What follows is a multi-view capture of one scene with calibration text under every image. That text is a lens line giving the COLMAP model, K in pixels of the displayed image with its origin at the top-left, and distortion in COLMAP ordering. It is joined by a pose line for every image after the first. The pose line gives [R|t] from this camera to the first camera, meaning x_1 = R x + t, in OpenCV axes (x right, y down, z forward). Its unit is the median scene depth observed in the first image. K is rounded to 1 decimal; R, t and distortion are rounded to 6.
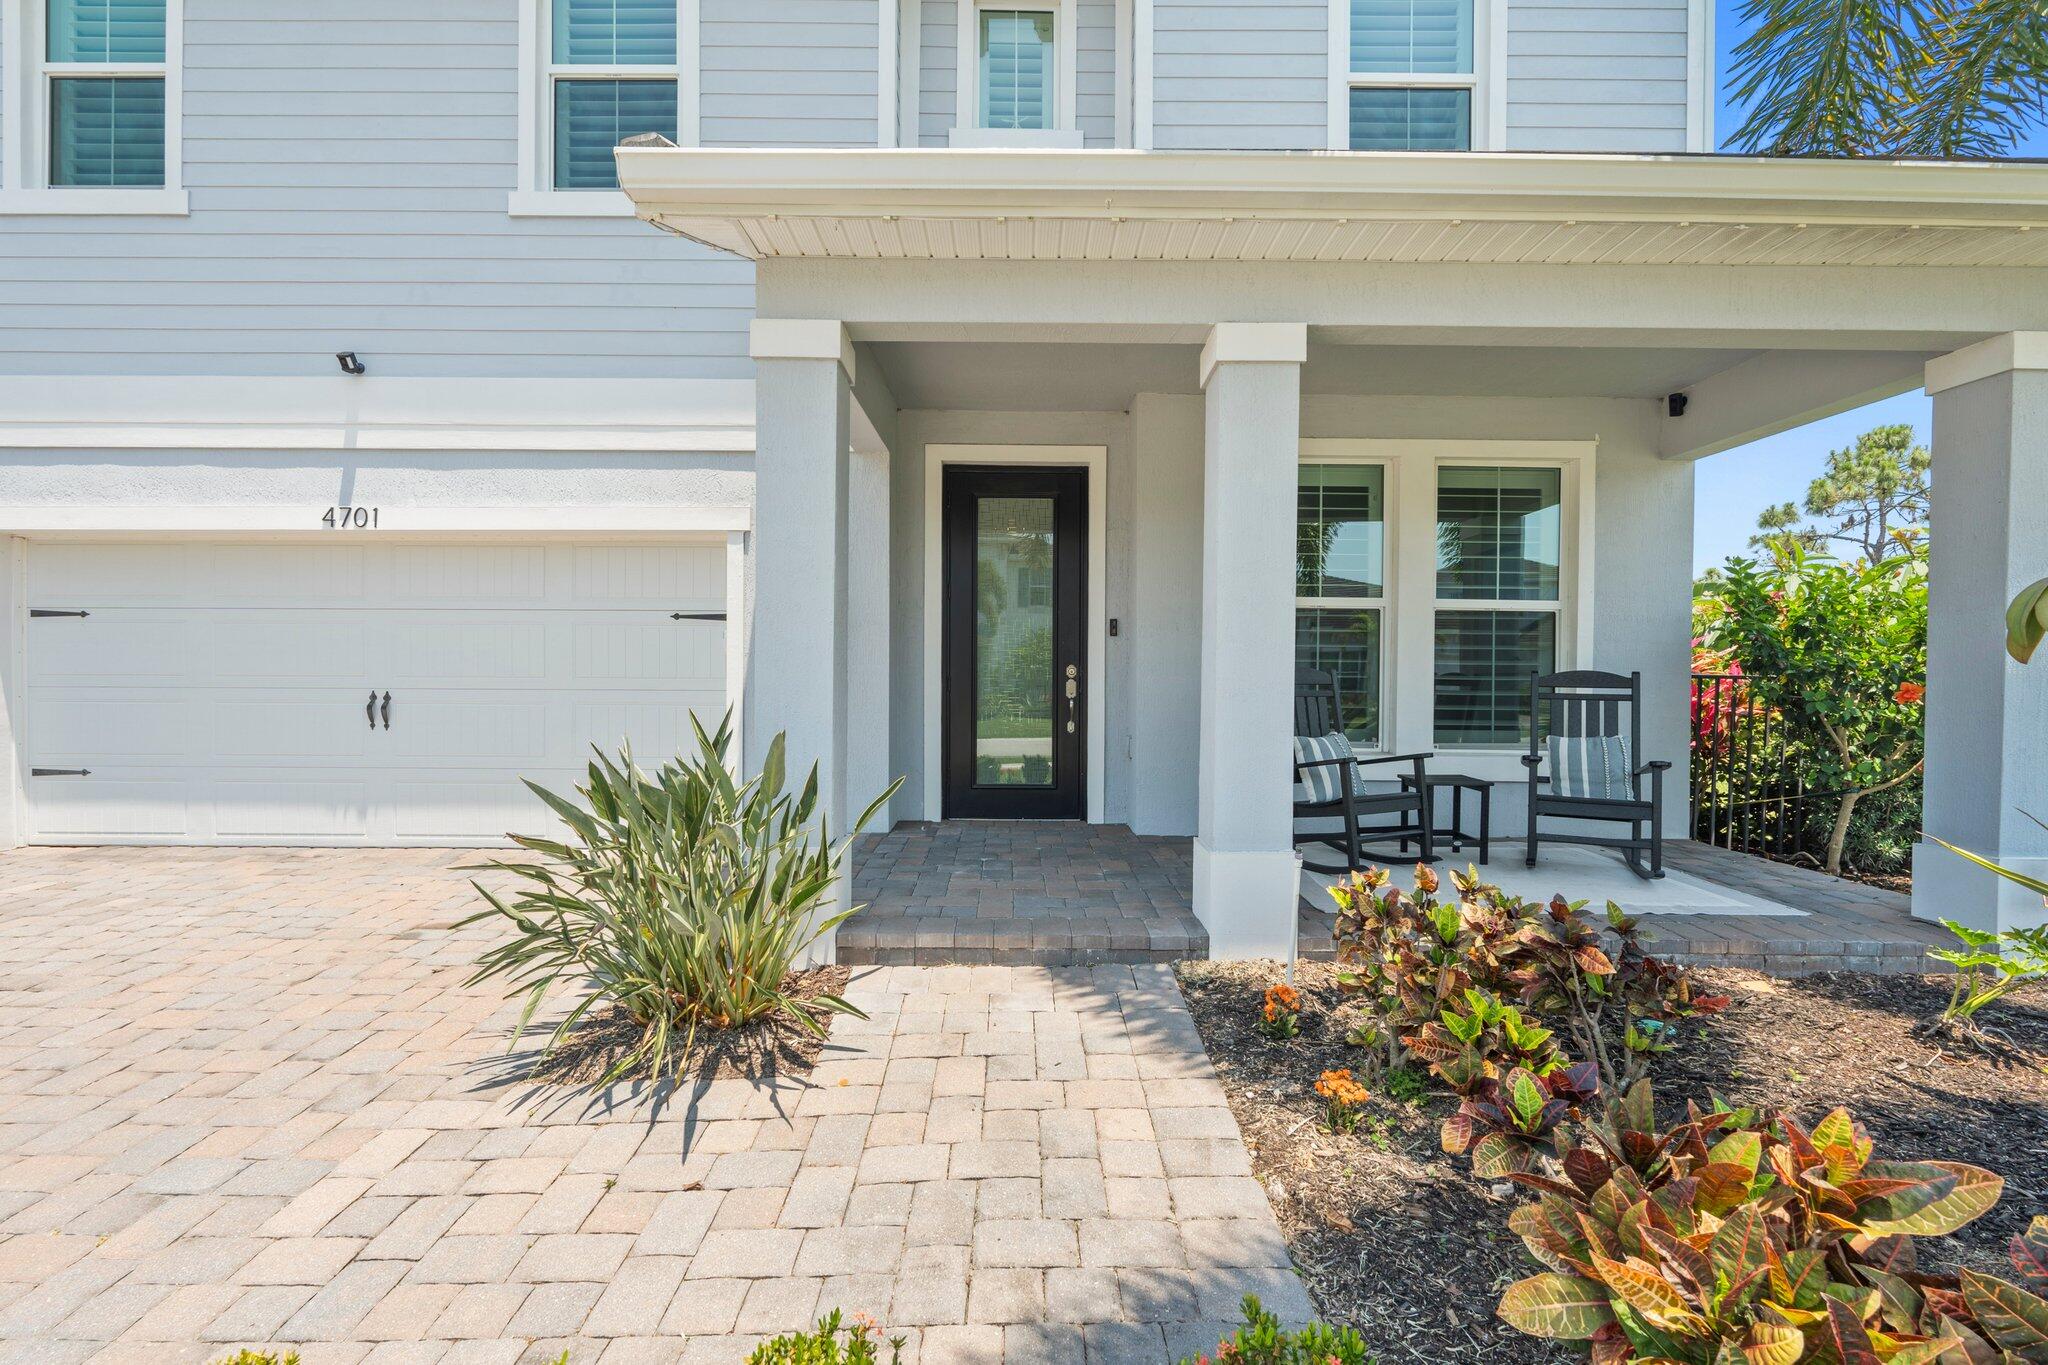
lens RADIAL K [[951.4, 0, 1025.4], [0, 951.4, 637.2], [0, 0, 1]] dist [-0.001541, -0.000126]
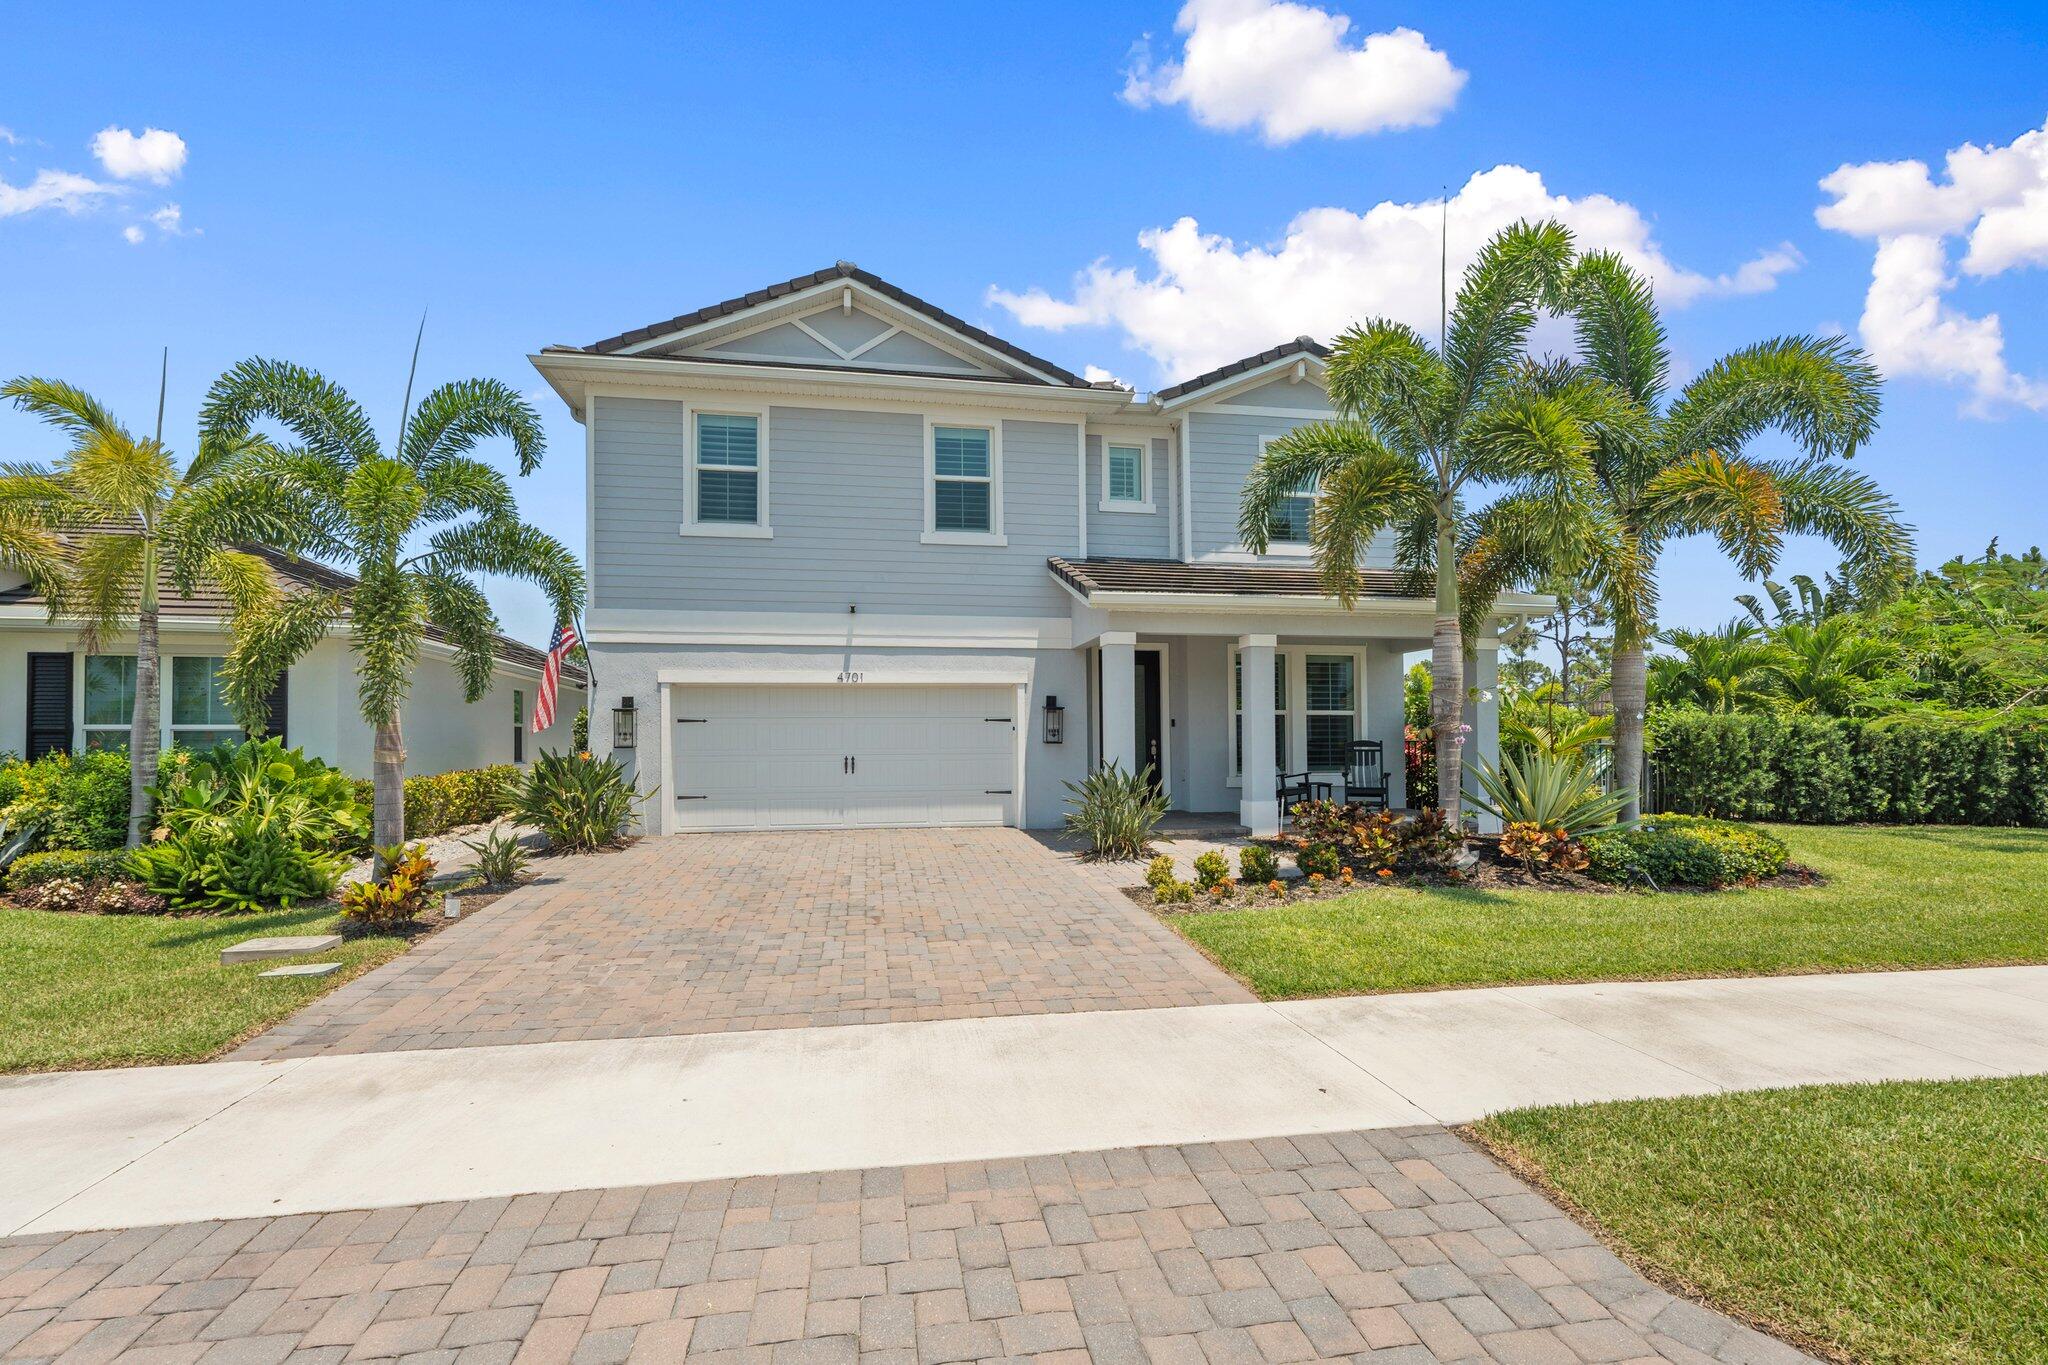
lens RADIAL K [[951.4, 0, 1025.4], [0, 951.4, 637.2], [0, 0, 1]] dist [-0.001541, -0.000126]
pose [[0.985486, 0.006932, 0.169613, -0.681567], [0.003778, 0.998023, -0.062737, -0.077720], [-0.169713, 0.062467, 0.983512, -1.261019]]
